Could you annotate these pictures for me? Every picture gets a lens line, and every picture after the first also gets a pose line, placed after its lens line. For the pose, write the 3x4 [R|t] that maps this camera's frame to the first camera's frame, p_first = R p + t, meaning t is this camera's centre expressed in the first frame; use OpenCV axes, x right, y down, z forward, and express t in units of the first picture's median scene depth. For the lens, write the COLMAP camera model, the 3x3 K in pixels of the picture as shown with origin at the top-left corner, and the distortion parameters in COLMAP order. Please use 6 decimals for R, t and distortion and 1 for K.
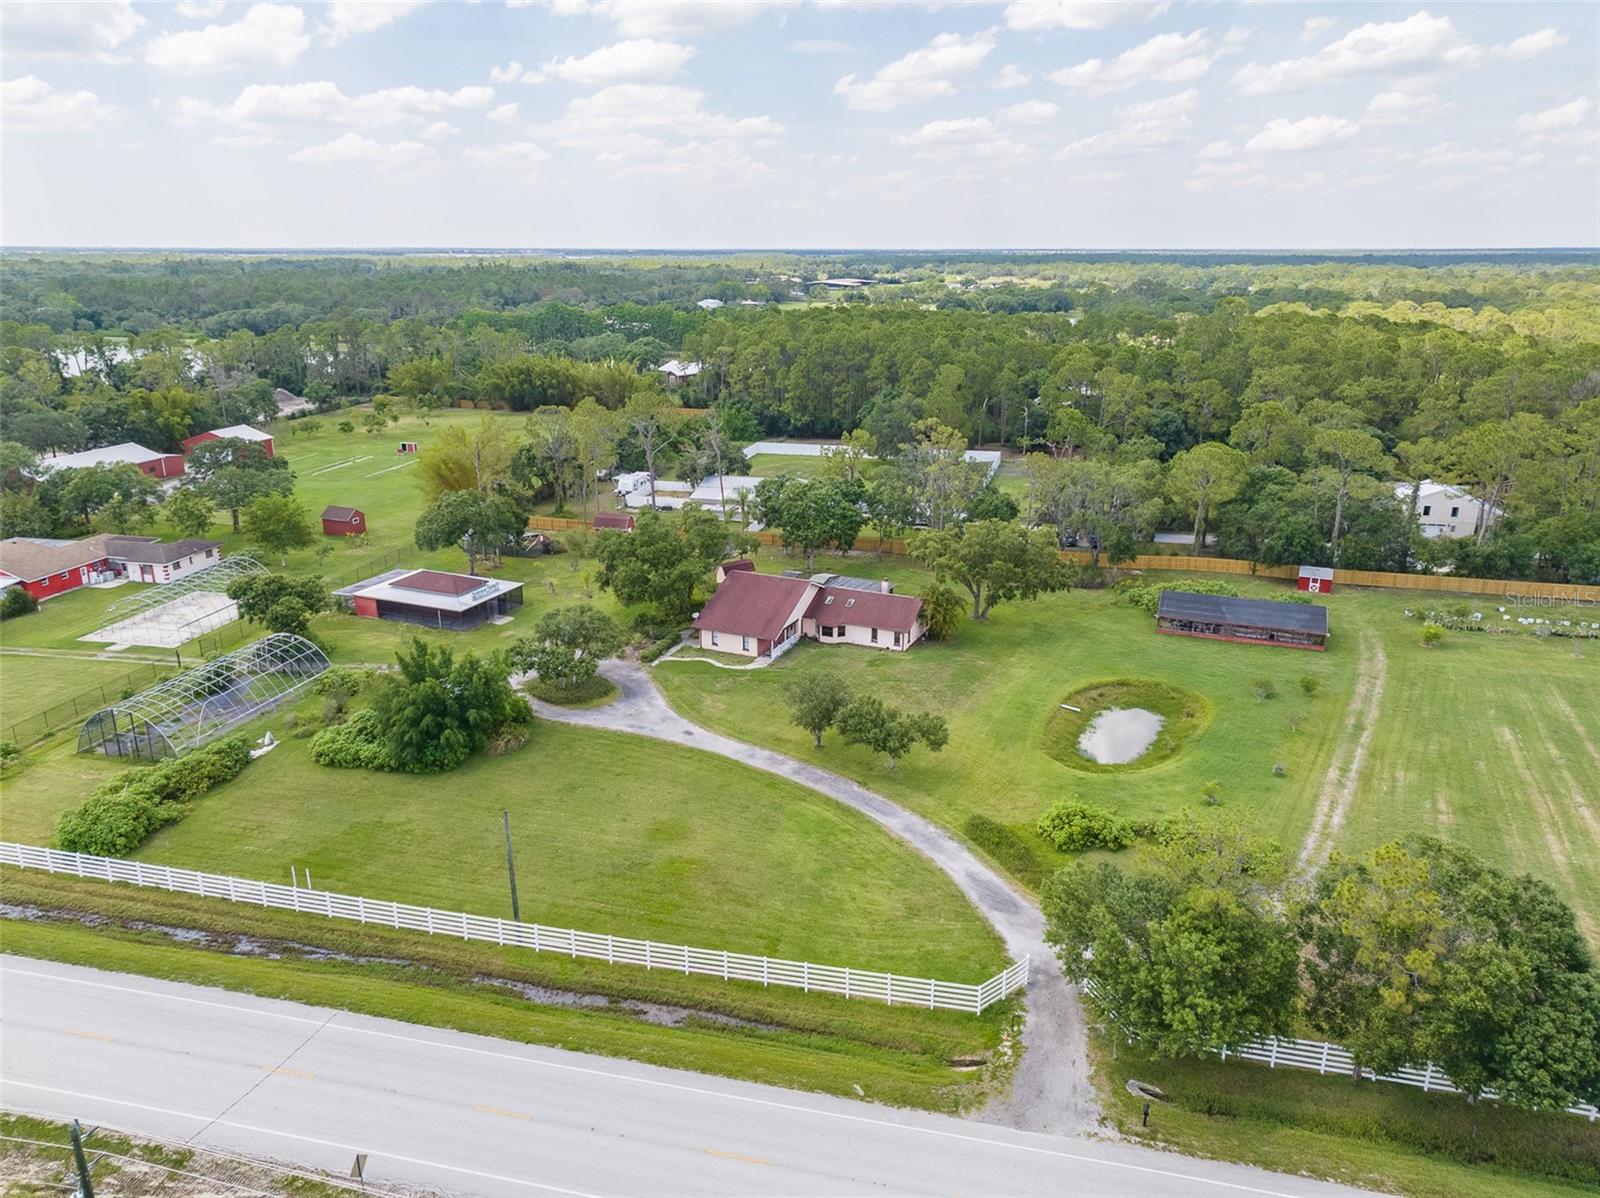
lens RADIAL K [[1108.7, 0, 800.0], [0, 1108.7, 599.0], [0, 0, 1]] dist [-0.005570, 0.018985]
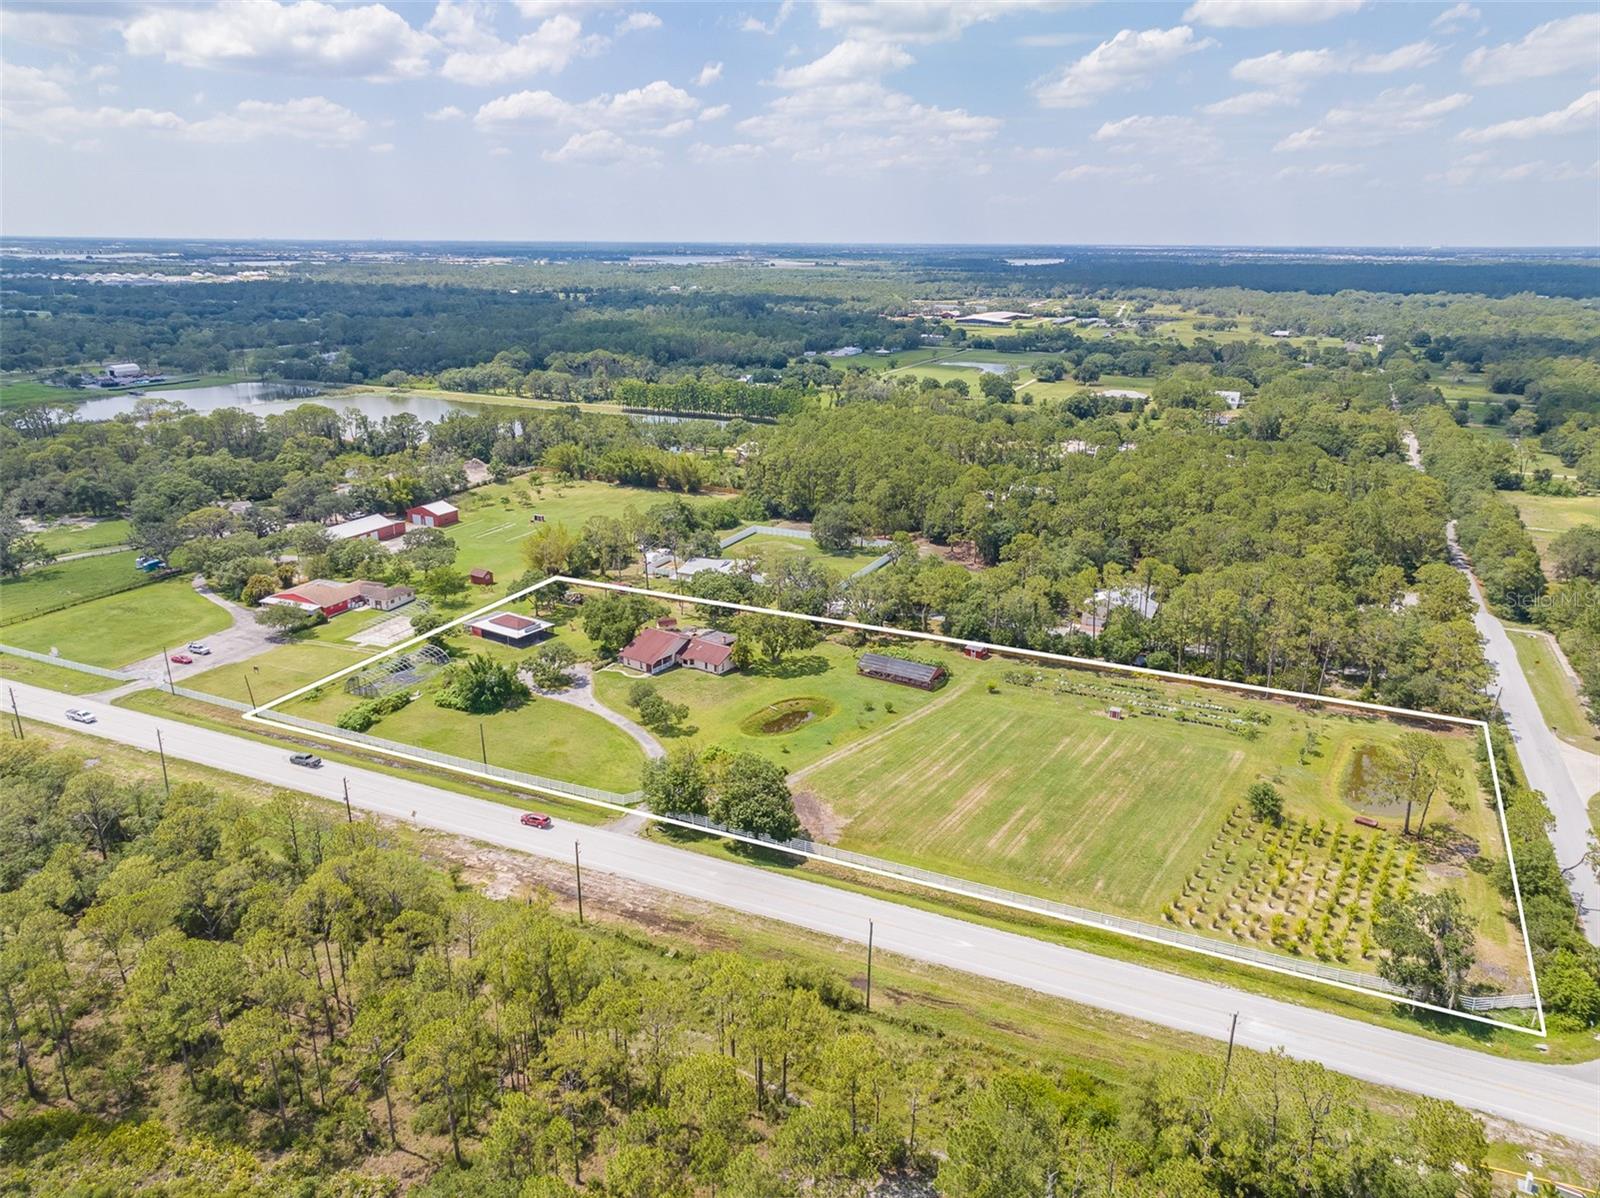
lens RADIAL K [[1108.7, 0, 800.0], [0, 1108.7, 599.0], [0, 0, 1]] dist [-0.005570, 0.018985]
pose [[0.982009, 0.063022, -0.178010, 0.579278], [-0.062134, 0.998012, 0.010565, -0.118428], [0.178322, 0.000686, 0.983972, -0.937242]]
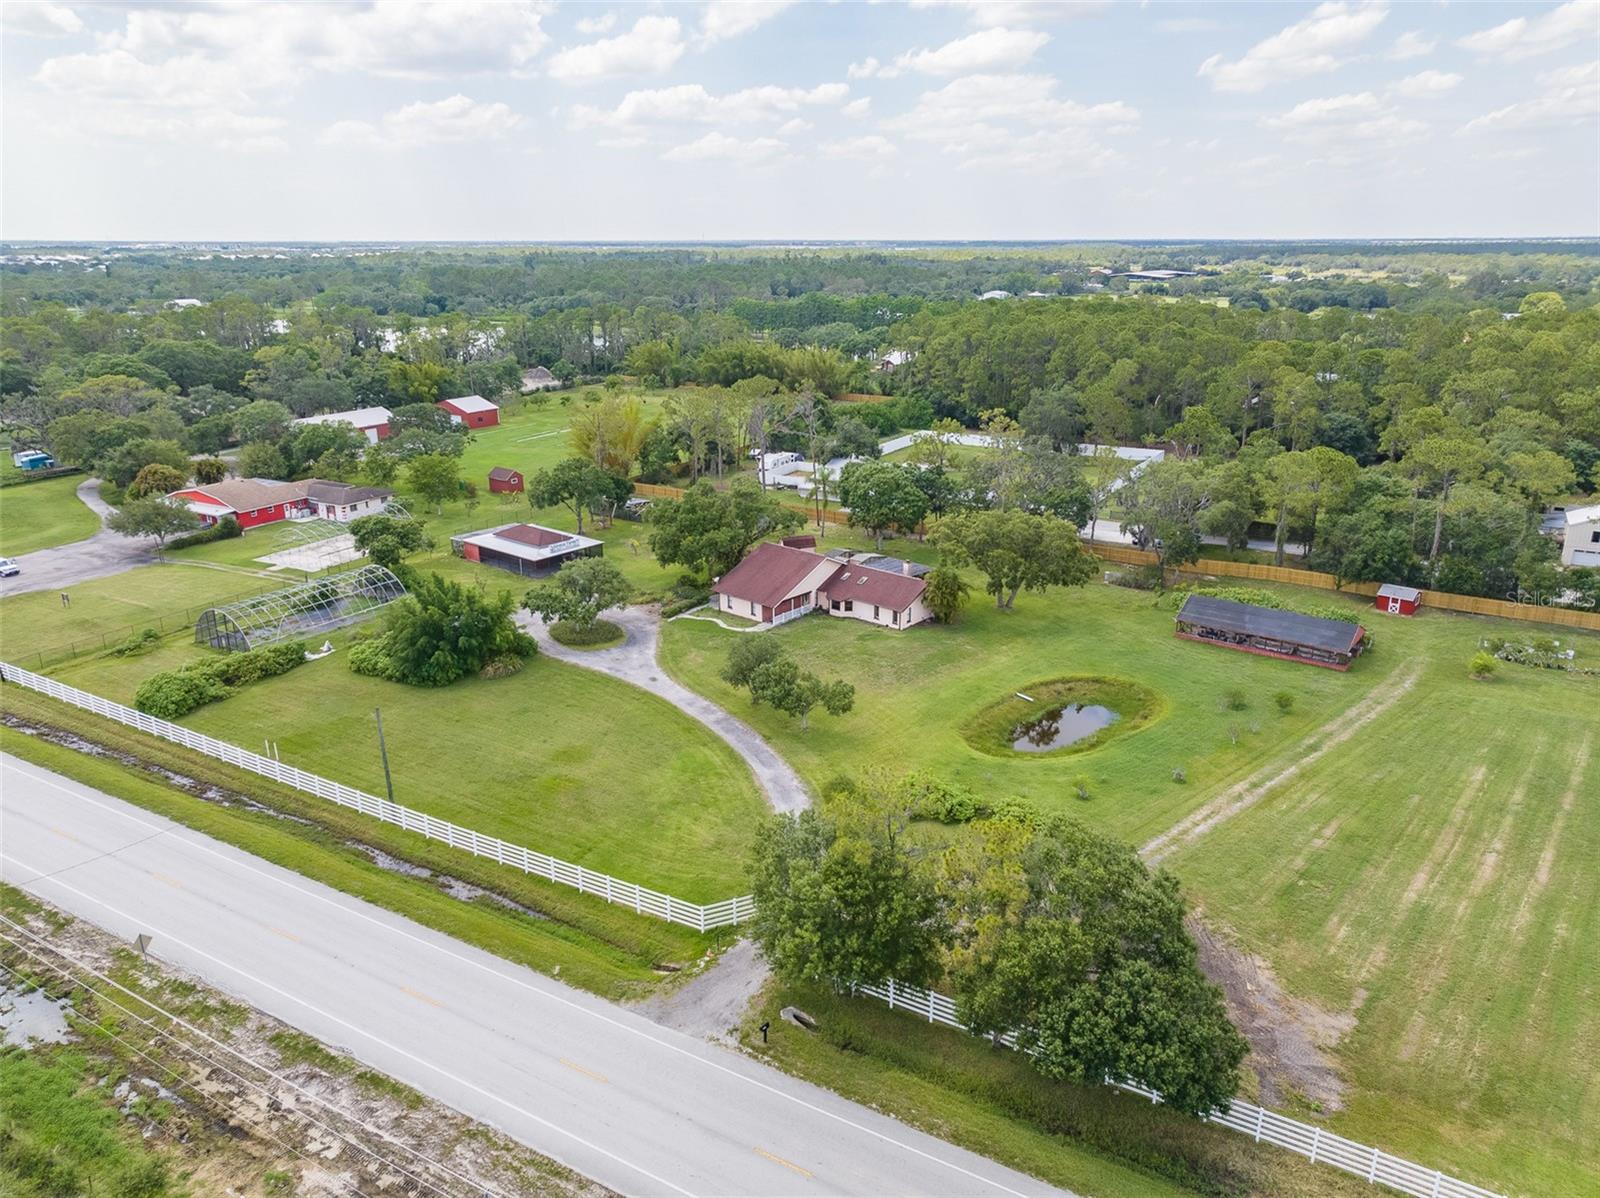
lens RADIAL K [[1108.7, 0, 800.0], [0, 1108.7, 599.0], [0, 0, 1]] dist [-0.005570, 0.018985]
pose [[0.958570, 0.084715, -0.271967, 0.278432], [-0.082764, 0.996394, 0.018660, 0.006731], [0.272567, 0.004623, 0.962126, -0.022521]]
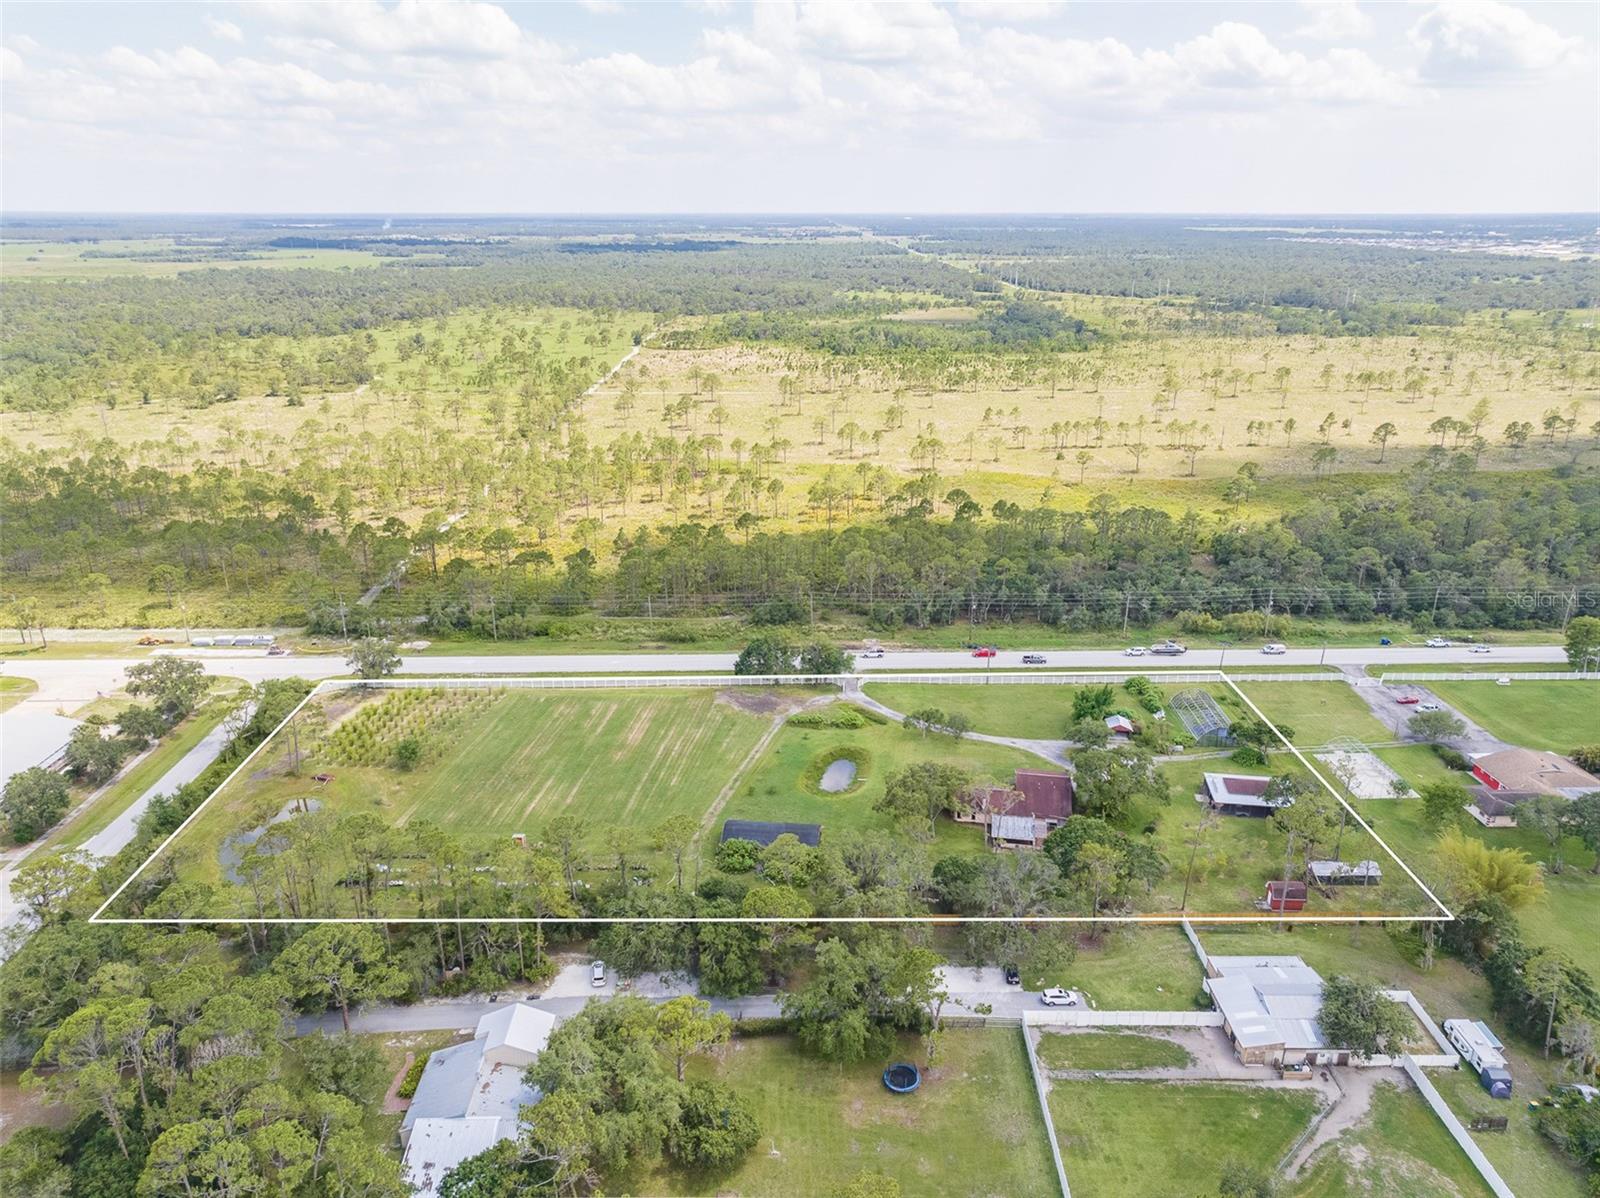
lens RADIAL K [[1108.7, 0, 800.0], [0, 1108.7, 599.0], [0, 0, 1]] dist [-0.005570, 0.018985]
pose [[-0.966733, 0.081641, -0.242409, 0.739058], [-0.080793, 0.801720, 0.592214, -1.238826], [0.242693, 0.592098, -0.768453, 2.101640]]
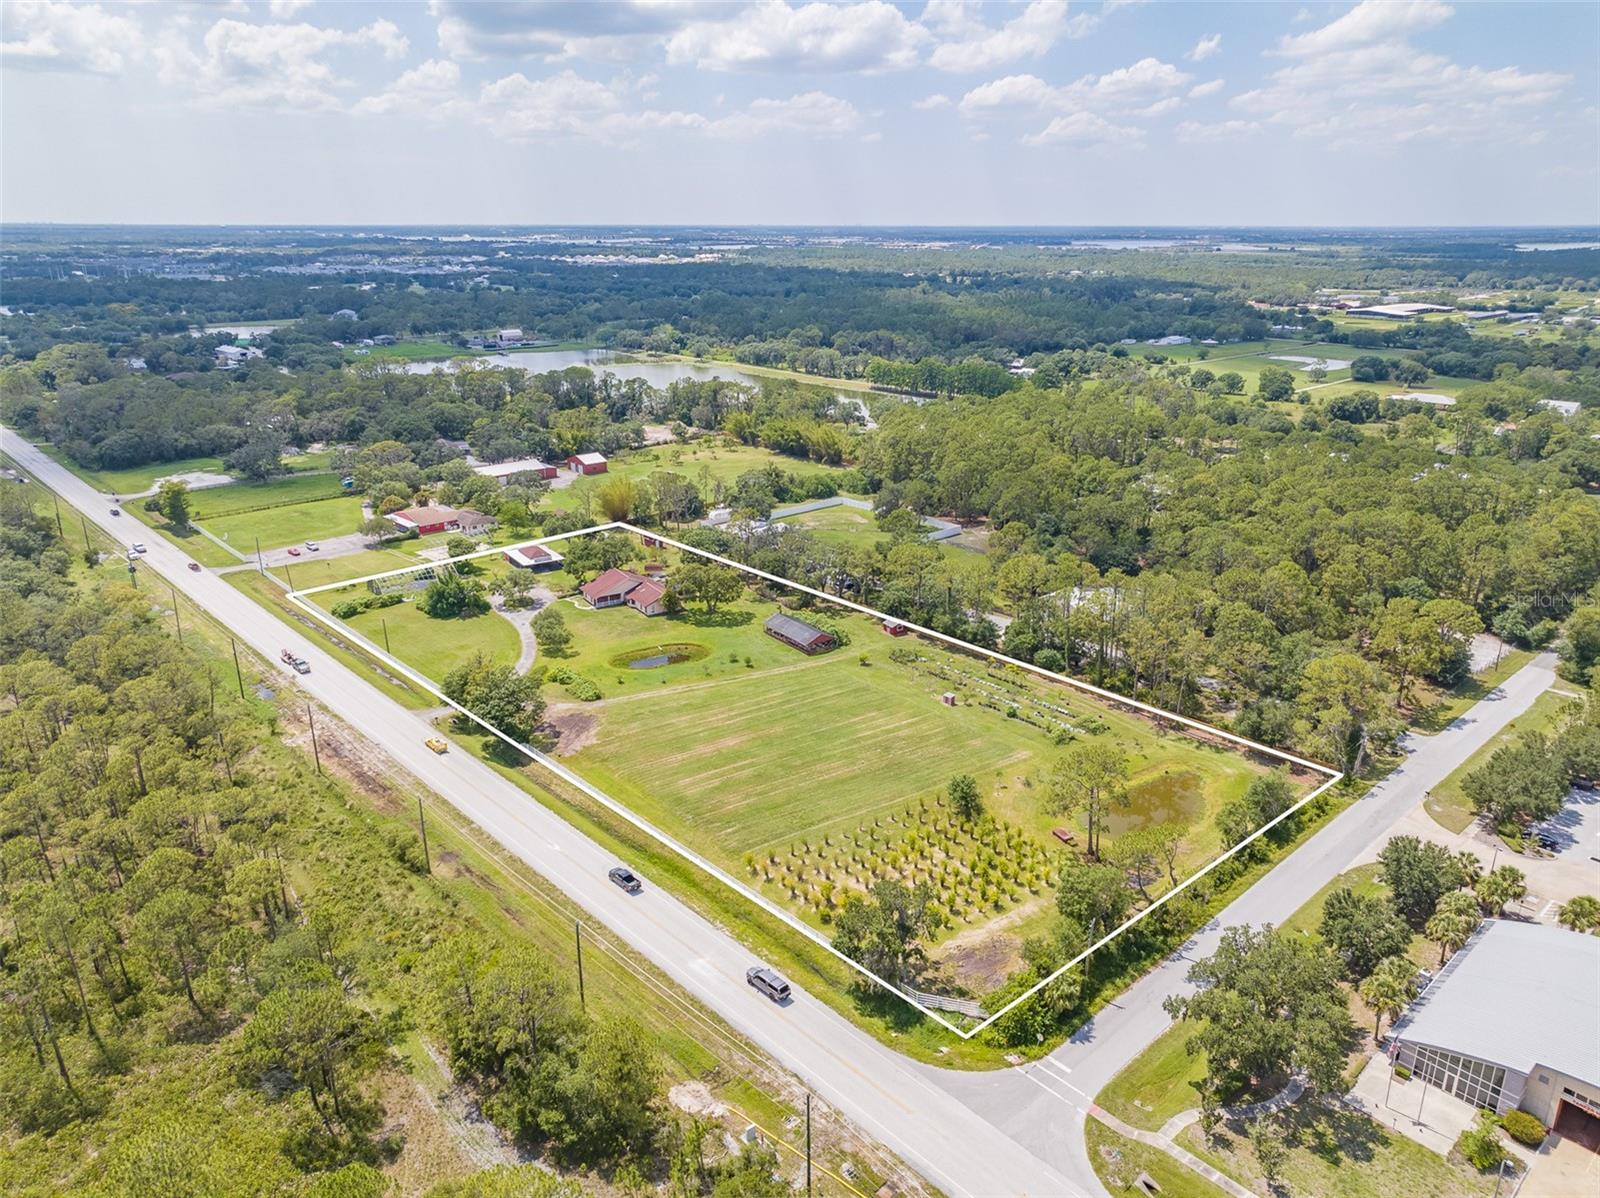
lens RADIAL K [[1108.7, 0, 800.0], [0, 1108.7, 599.0], [0, 0, 1]] dist [-0.005570, 0.018985]
pose [[0.831666, 0.178827, -0.525692, 1.490168], [-0.168873, 0.983335, 0.067341, -0.184160], [0.528974, 0.032770, 0.848005, -0.714931]]
